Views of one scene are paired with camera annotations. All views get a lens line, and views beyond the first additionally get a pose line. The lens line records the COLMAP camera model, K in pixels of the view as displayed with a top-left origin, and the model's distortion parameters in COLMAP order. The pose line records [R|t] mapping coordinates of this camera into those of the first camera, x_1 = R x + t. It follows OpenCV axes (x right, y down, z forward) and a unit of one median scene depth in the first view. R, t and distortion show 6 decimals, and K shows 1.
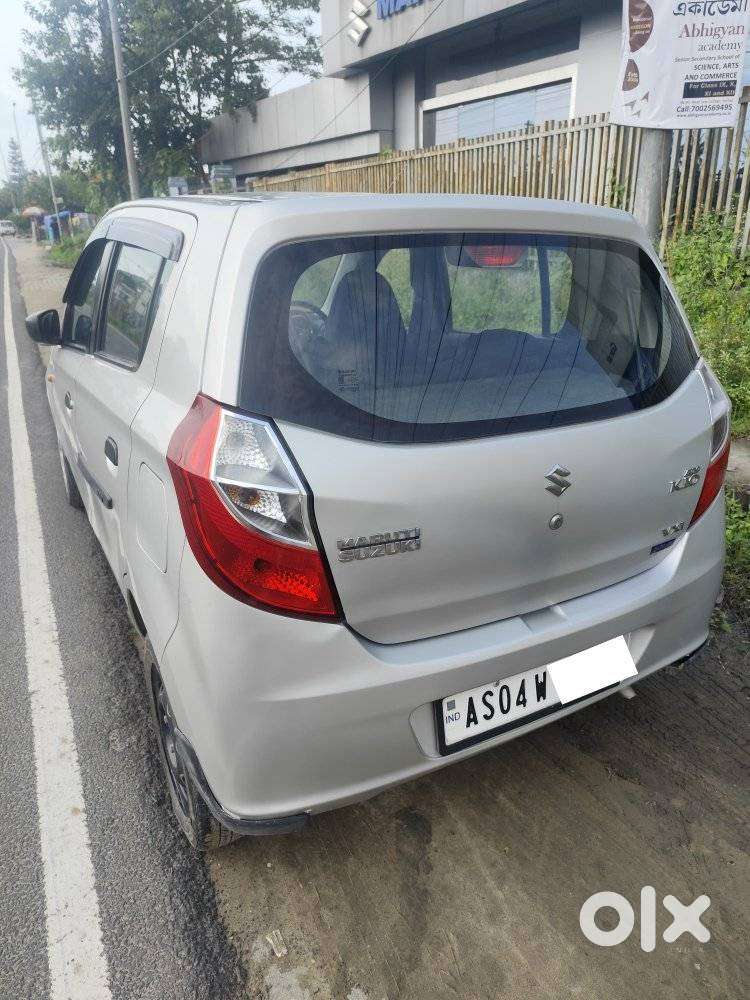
lens RADIAL K [[683.1, 0, 380.1], [0, 683.1, 498.7], [0, 0, 1]] dist [0.026011, -0.030562]
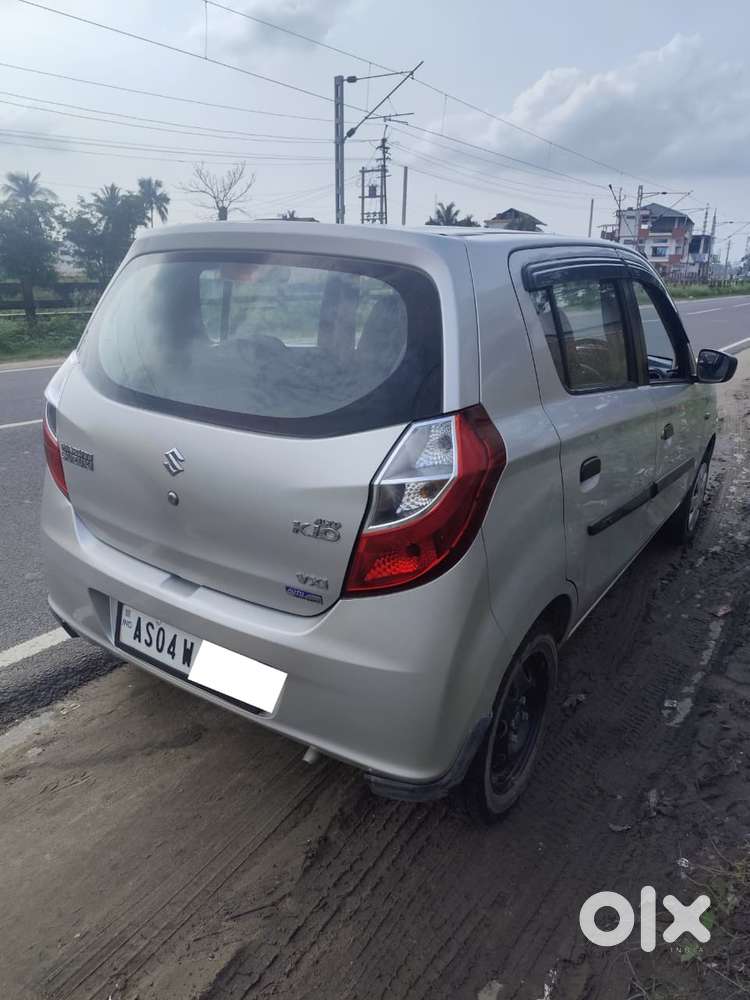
lens RADIAL K [[683.1, 0, 379.0], [0, 683.1, 494.3], [0, 0, 1]] dist [0.026011, -0.030562]
pose [[0.469323, 0.290135, -0.834001, 1.194931], [-0.347609, 0.928924, 0.127545, -0.207382], [0.811729, 0.230046, 0.536819, 0.578726]]
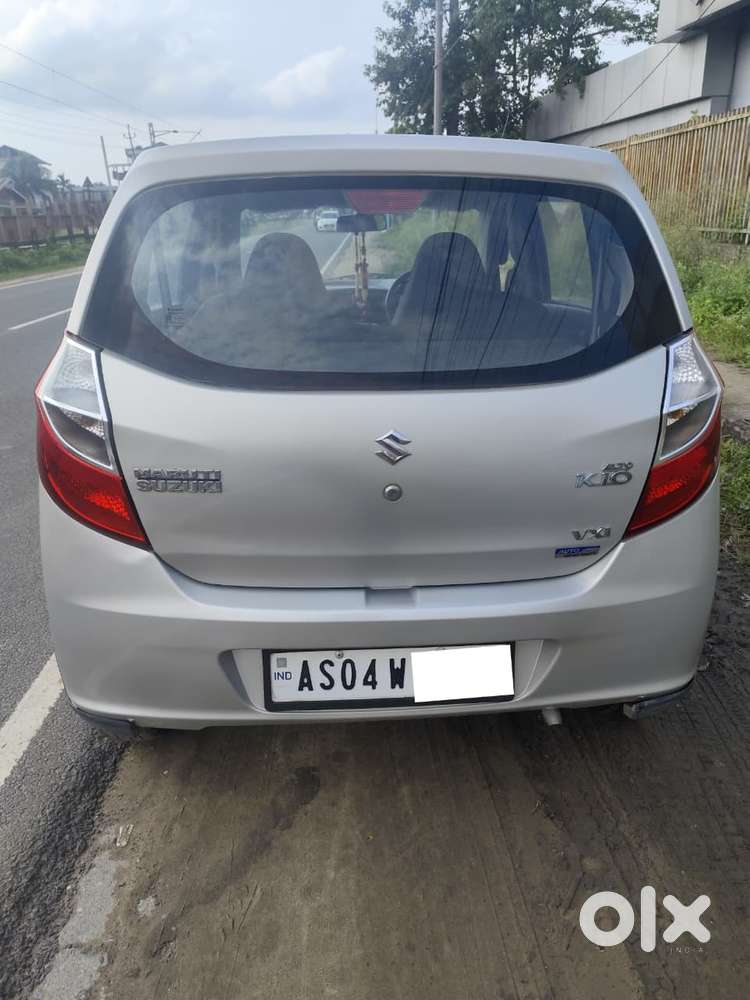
lens RADIAL K [[683.1, 0, 381.0], [0, 683.1, 490.7], [0, 0, 1]] dist [0.026011, -0.030562]
pose [[0.902819, 0.152392, -0.402114, 0.532152], [-0.147563, 0.988110, 0.043164, -0.005326], [0.403911, 0.020368, 0.914572, 0.137481]]
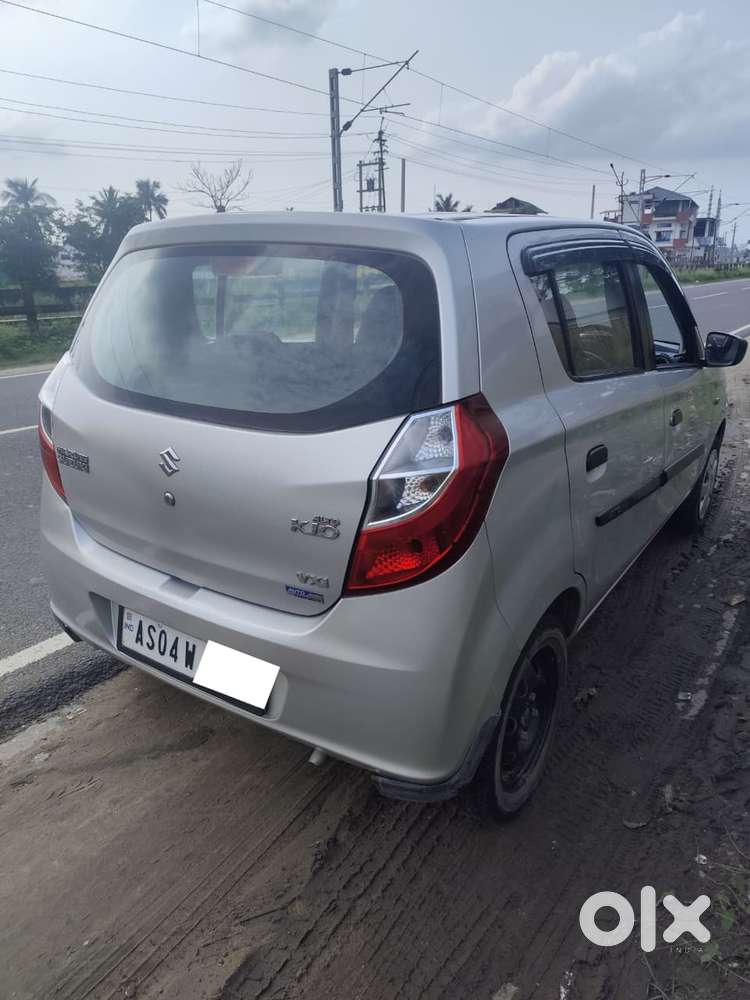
lens RADIAL K [[683.1, 0, 372.1], [0, 683.1, 501.1], [0, 0, 1]] dist [0.026011, -0.030562]
pose [[0.460358, 0.291190, -0.838618, 1.178497], [-0.320959, 0.935364, 0.148592, -0.206015], [0.827681, 0.200756, 0.524062, 0.599444]]
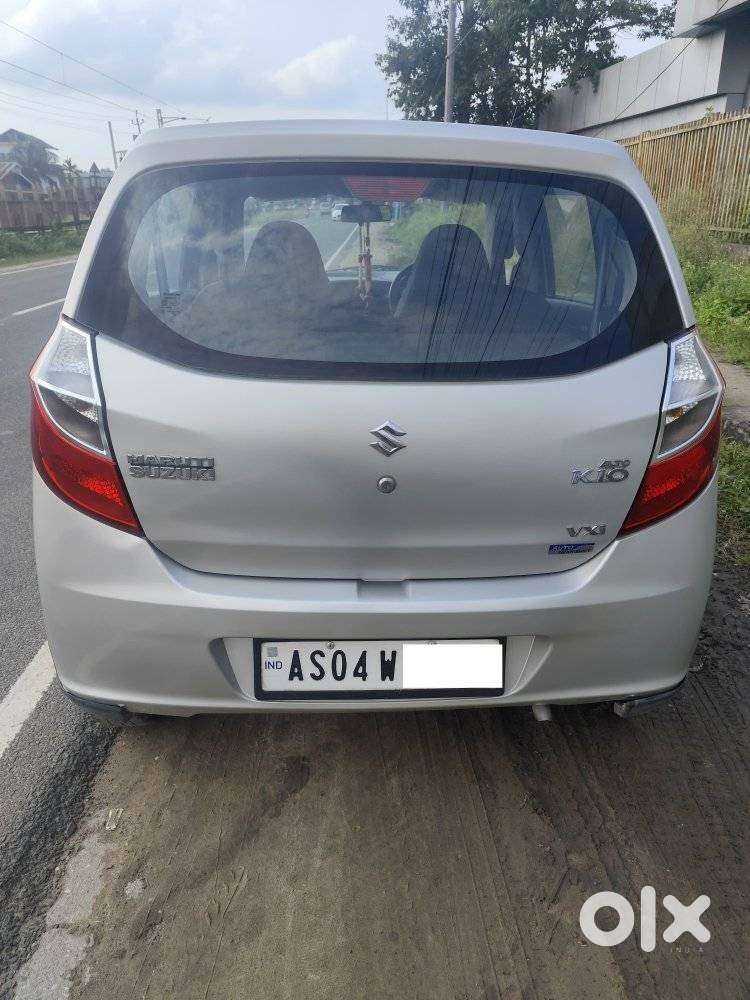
lens RADIAL K [[683.1, 0, 378.6], [0, 683.1, 499.3], [0, 0, 1]] dist [0.026011, -0.030562]
pose [[0.896354, 0.181751, -0.404372, 0.539444], [-0.170651, 0.983272, 0.063671, -0.002576], [0.409180, 0.011934, 0.912375, 0.145483]]
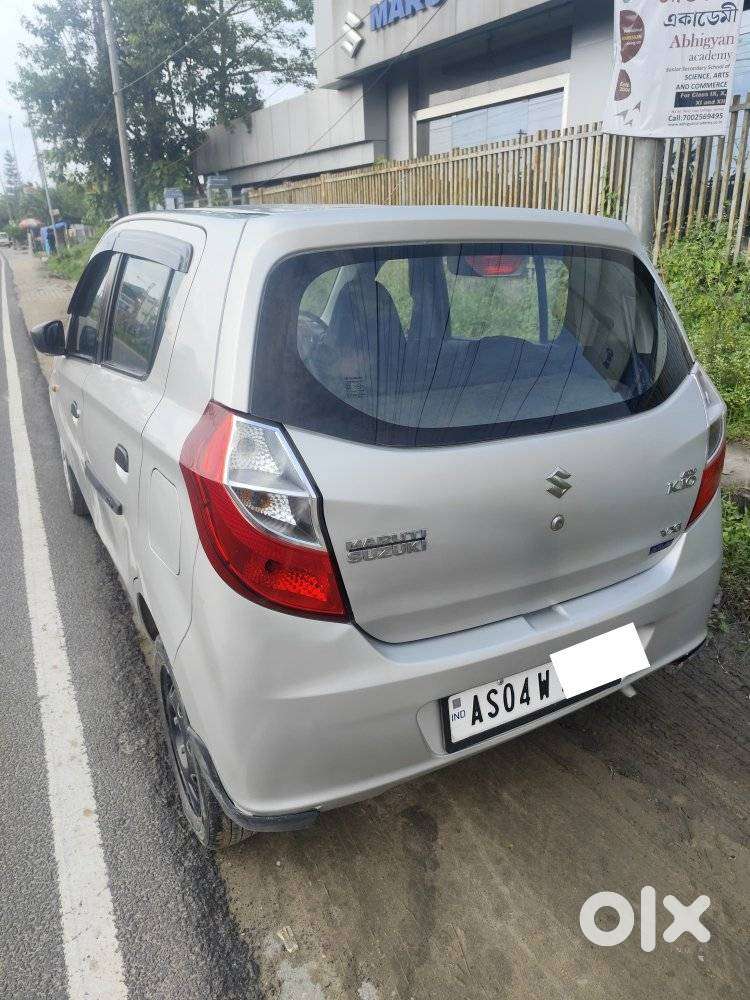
lens RADIAL K [[683.1, 0, 376.9], [0, 683.1, 498.4], [0, 0, 1]] dist [0.026011, -0.030562]
pose [[0.999965, -0.008378, 0.000728, -0.012236], [0.008385, 0.999902, -0.011225, 0.005553], [-0.000634, 0.011231, 0.999937, -0.023846]]
